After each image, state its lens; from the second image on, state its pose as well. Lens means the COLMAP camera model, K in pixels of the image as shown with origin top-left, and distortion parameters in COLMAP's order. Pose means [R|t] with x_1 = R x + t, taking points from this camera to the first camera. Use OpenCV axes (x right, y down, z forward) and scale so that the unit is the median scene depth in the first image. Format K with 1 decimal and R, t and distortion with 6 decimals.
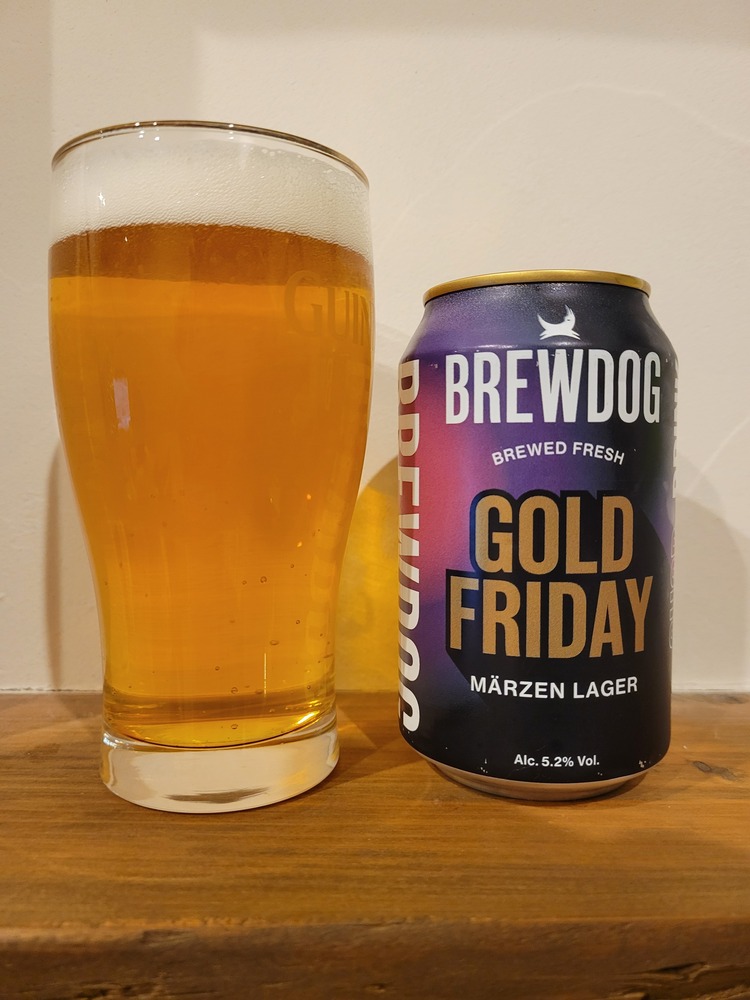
lens RADIAL K [[768.6, 0, 368.5], [0, 768.6, 497.9], [0, 0, 1]] dist [0.026587, -0.045102]
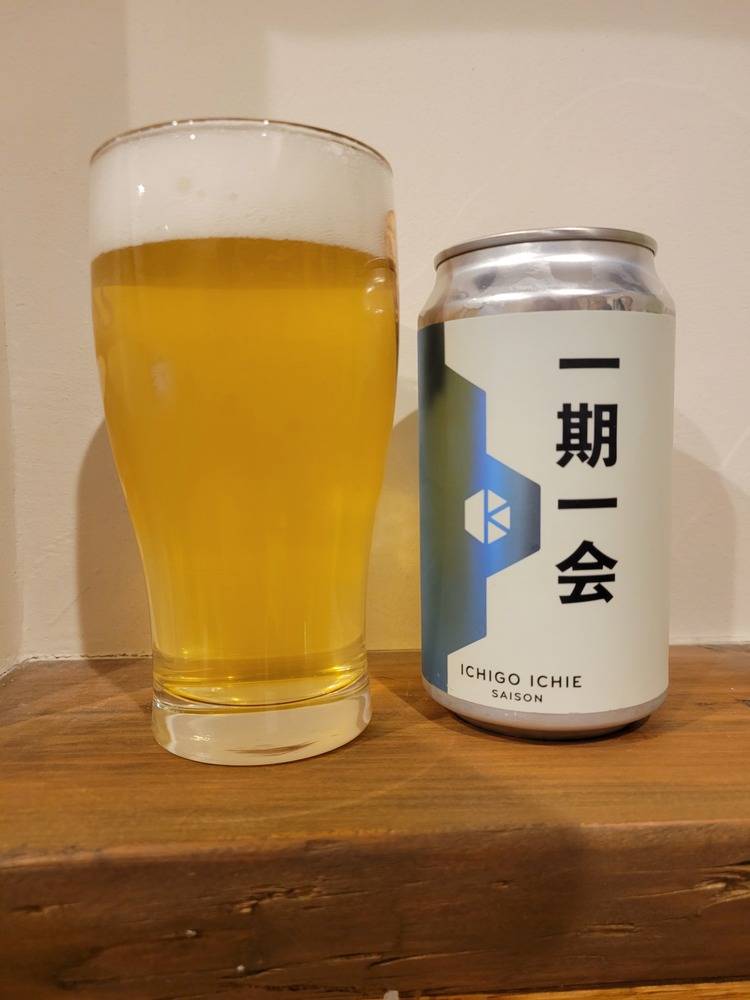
lens RADIAL K [[764.3, 0, 376.9], [0, 764.3, 508.2], [0, 0, 1]] dist [0.043870, -0.061372]
pose [[0.999662, -0.020370, 0.016166, -0.174065], [0.019655, 0.998872, 0.043222, 0.003583], [-0.017028, -0.042889, 0.998935, -0.142276]]
